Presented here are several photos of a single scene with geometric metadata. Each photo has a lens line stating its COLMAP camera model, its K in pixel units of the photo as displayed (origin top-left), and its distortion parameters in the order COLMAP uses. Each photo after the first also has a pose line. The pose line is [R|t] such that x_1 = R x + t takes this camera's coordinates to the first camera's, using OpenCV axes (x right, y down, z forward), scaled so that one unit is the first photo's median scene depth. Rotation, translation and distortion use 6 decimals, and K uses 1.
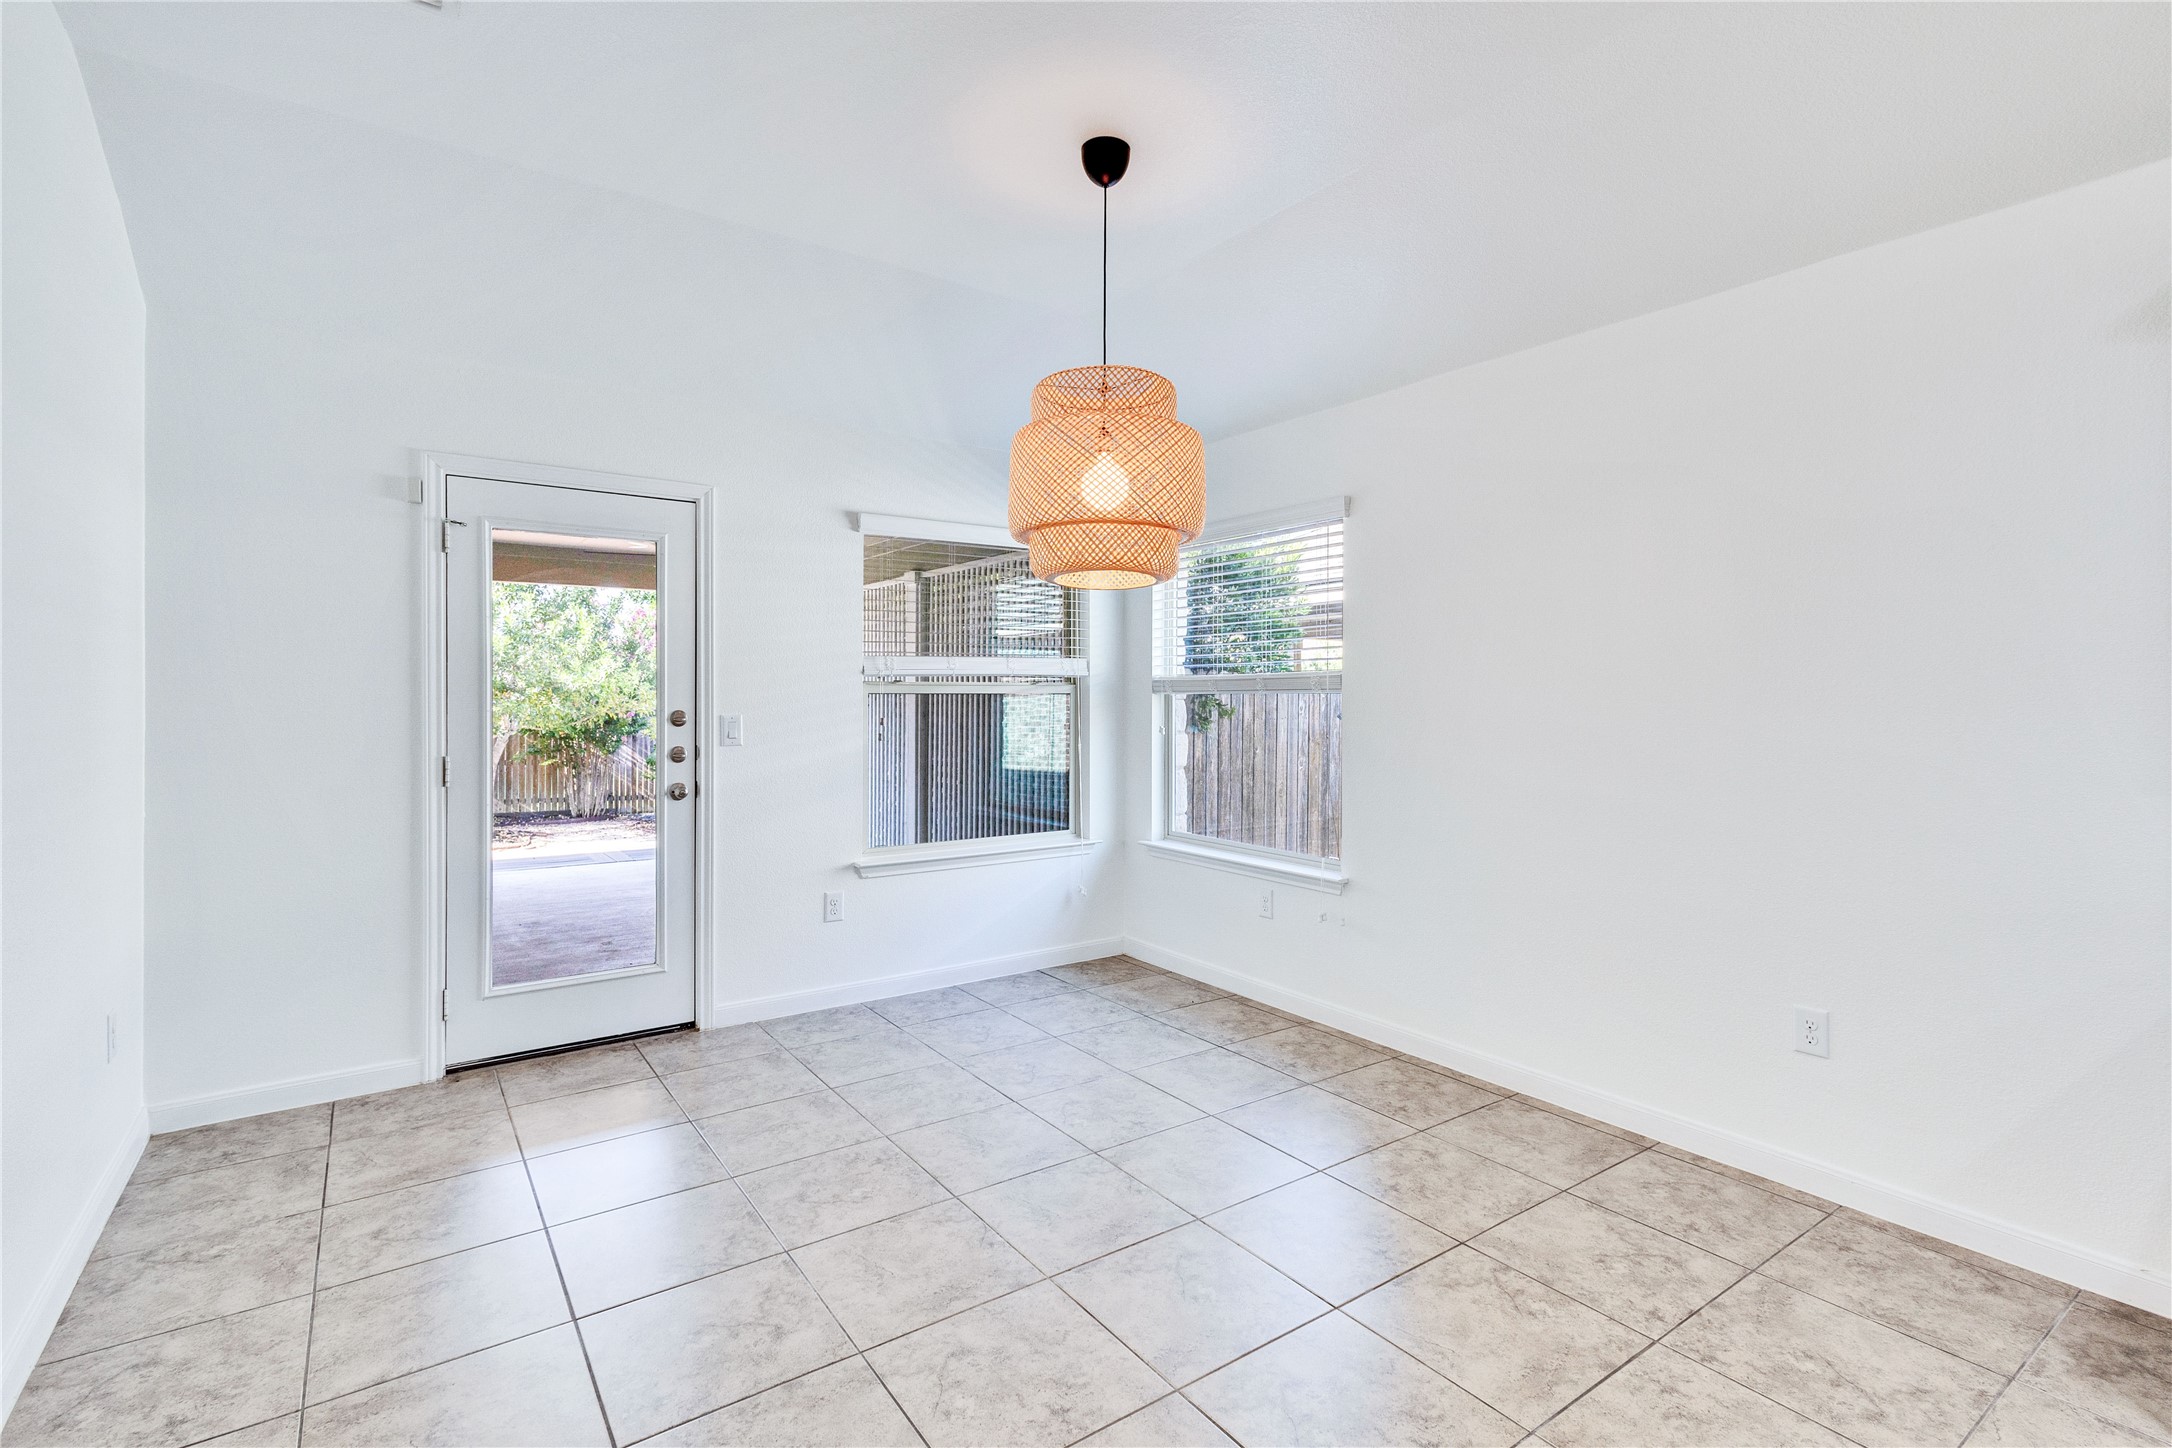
lens RADIAL K [[1009.1, 0, 1082.2], [0, 1009.1, 692.6], [0, 0, 1]] dist [0.004604, -0.000865]
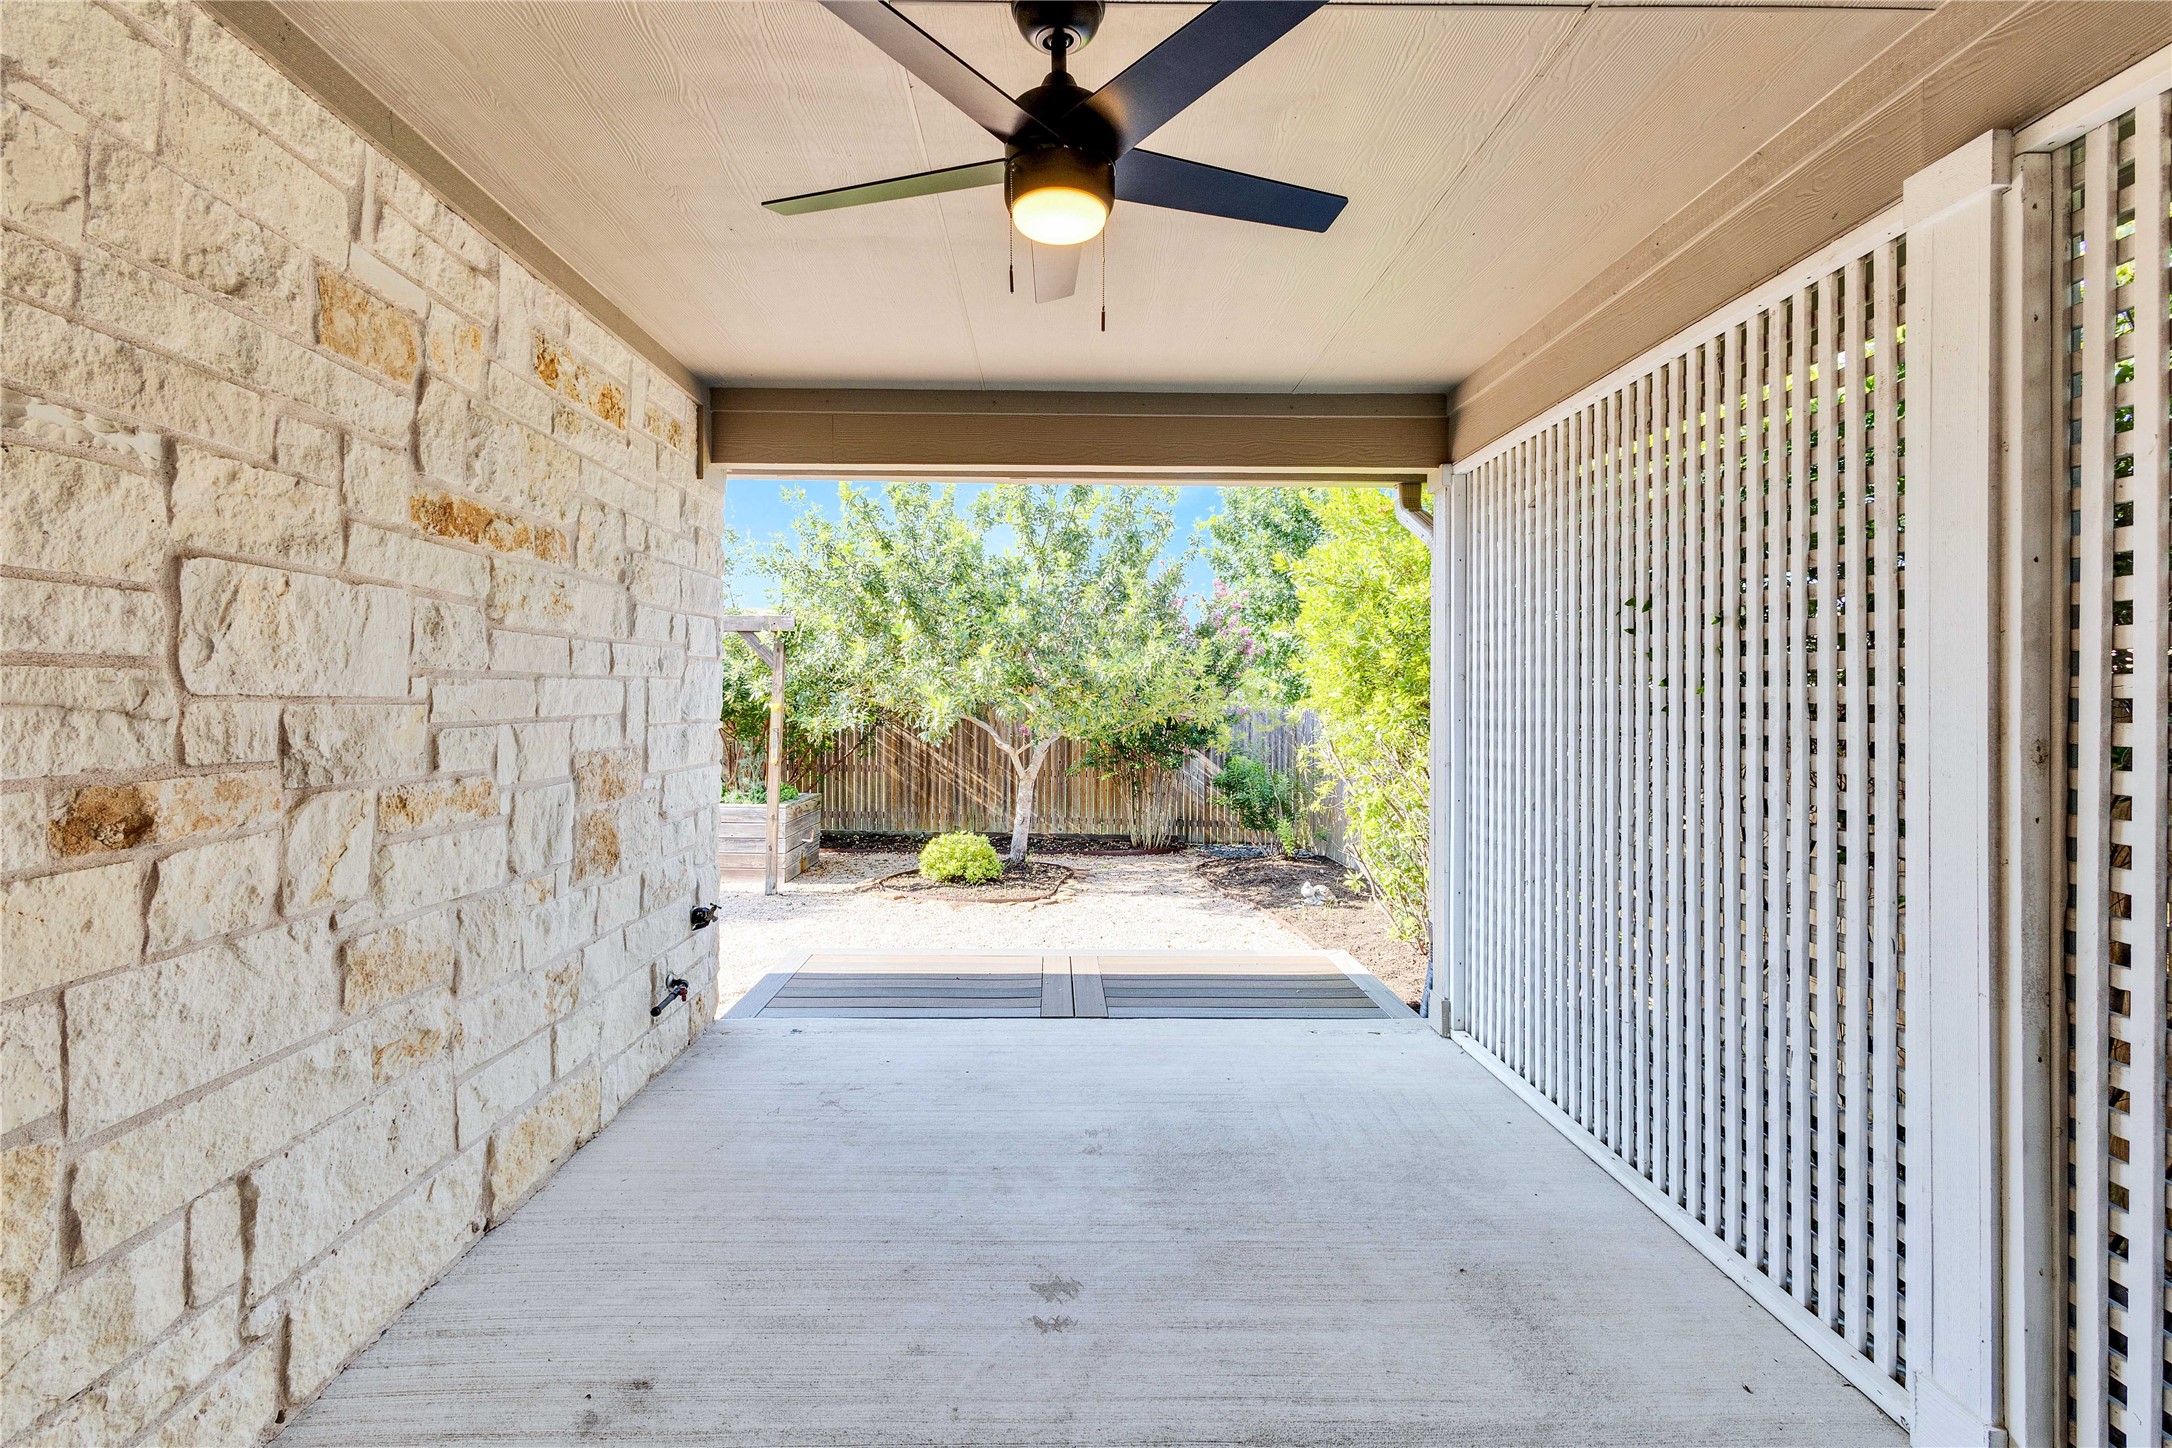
lens RADIAL K [[1009.1, 0, 1082.2], [0, 1009.1, 692.6], [0, 0, 1]] dist [0.004604, -0.000865]
pose [[0.831152, -0.002517, -0.556040, -0.385150], [0.001964, 0.999997, -0.001591, 0.015065], [0.556042, 0.000230, 0.831154, 1.269792]]
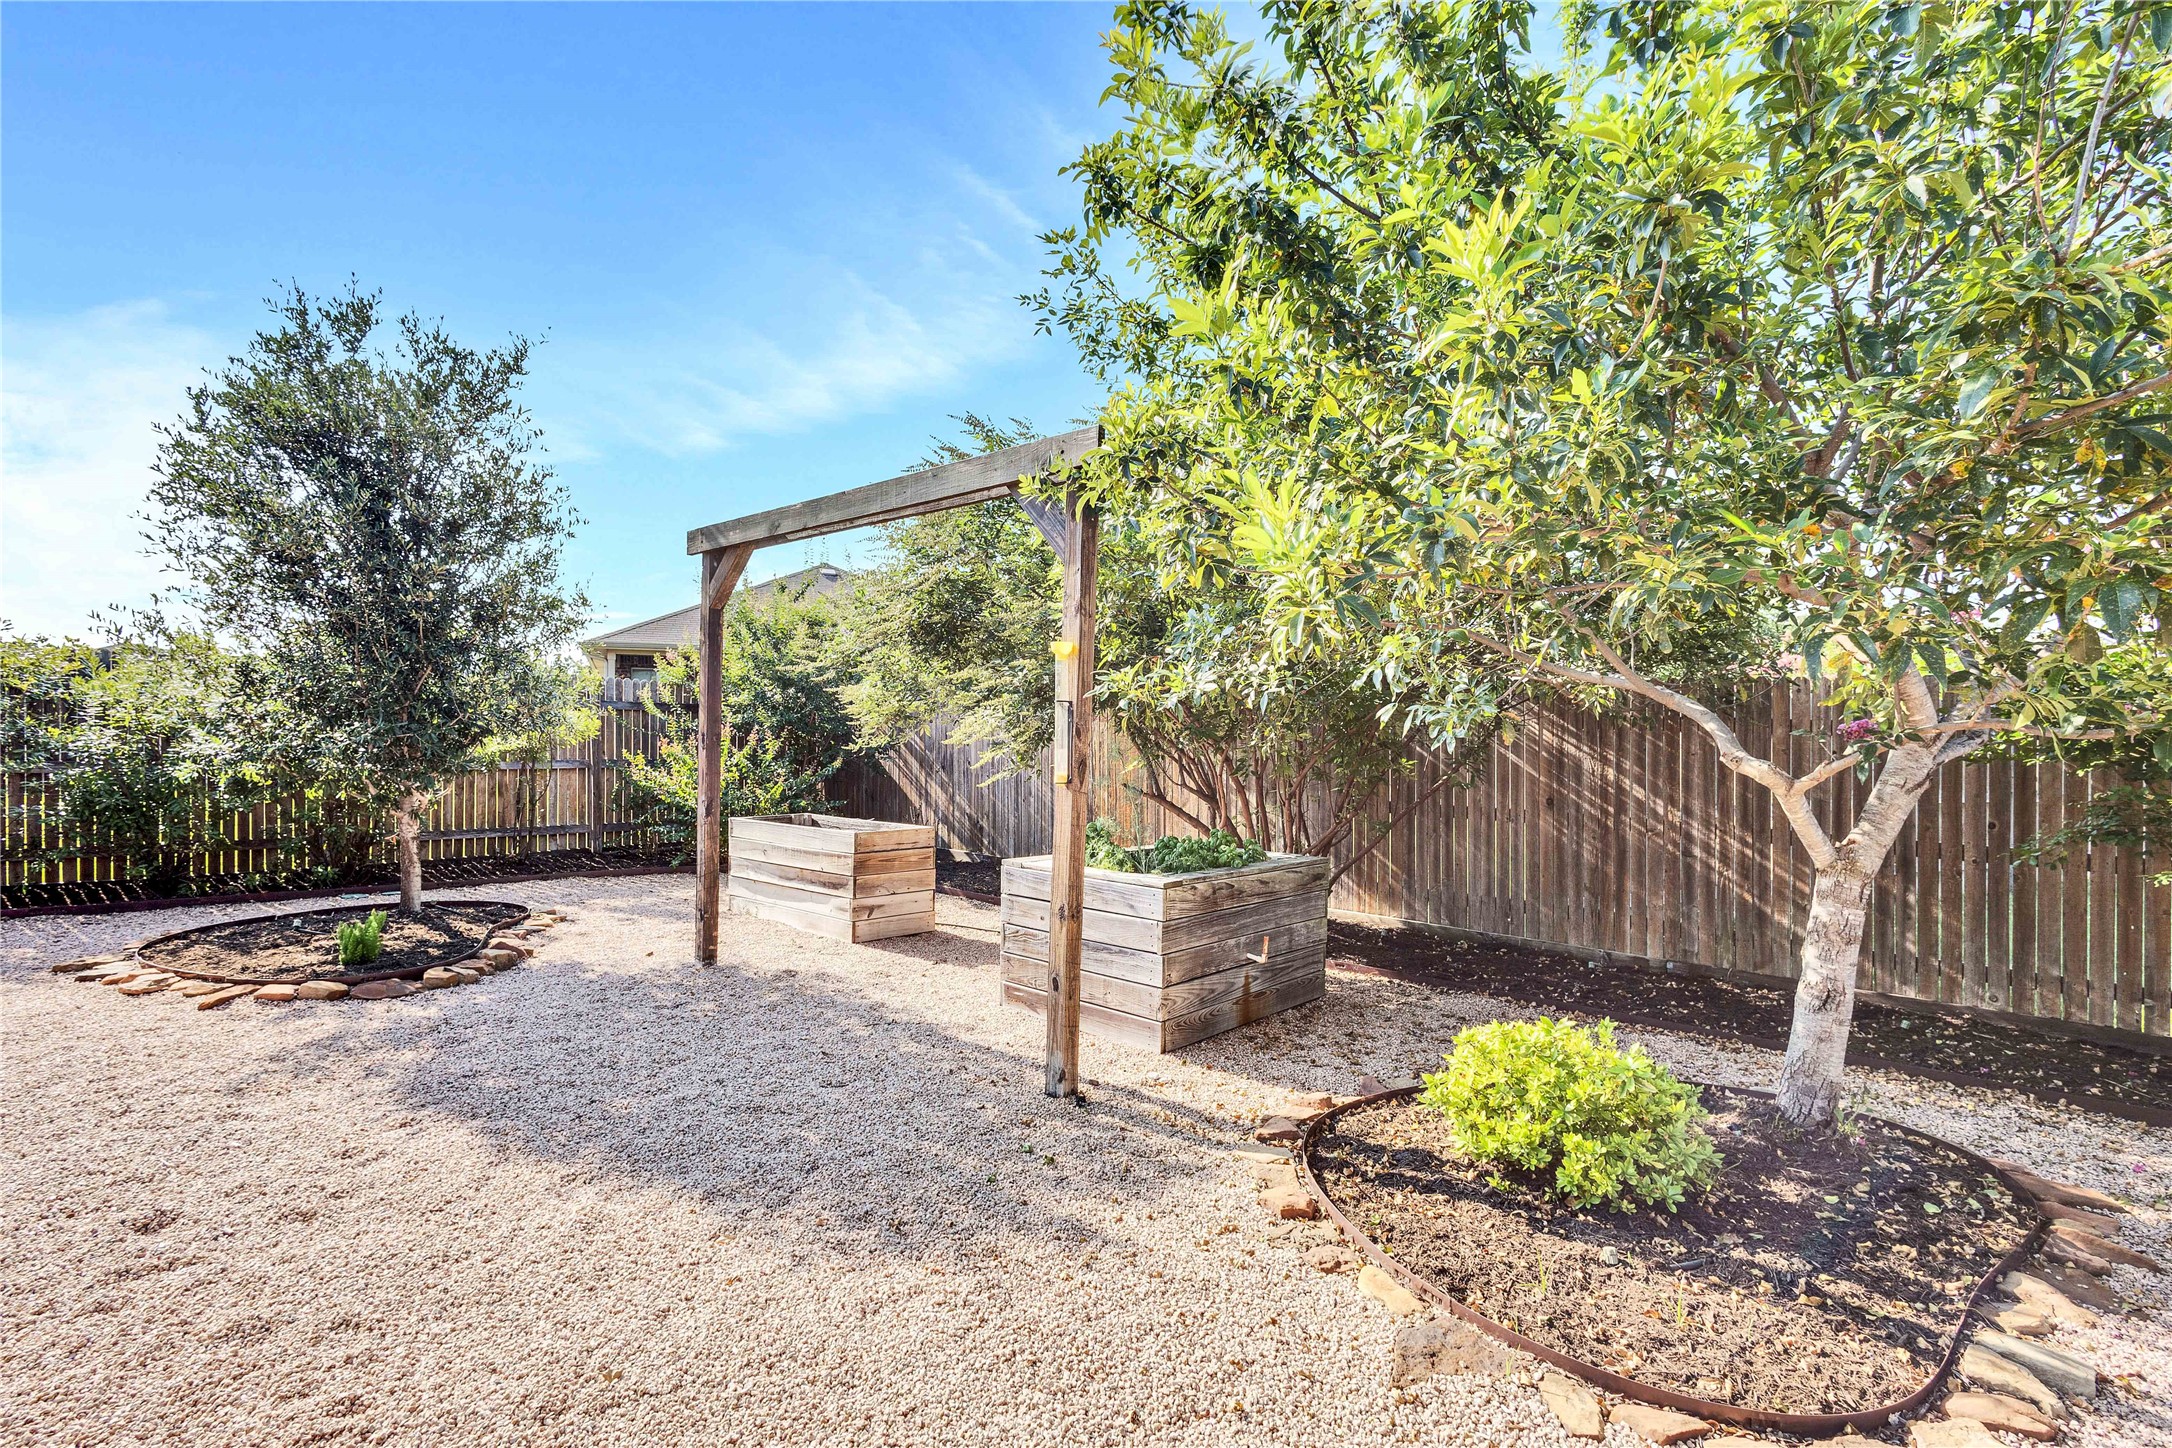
lens RADIAL K [[998.3, 0, 1087.8], [0, 998.3, 723.3], [0, 0, 1]] dist [0.018612, -0.007881]
pose [[0.216981, -0.008606, -0.976138, -1.329524], [0.003779, 0.999961, -0.007976, 0.123318], [0.976169, -0.001959, 0.217005, 2.647472]]
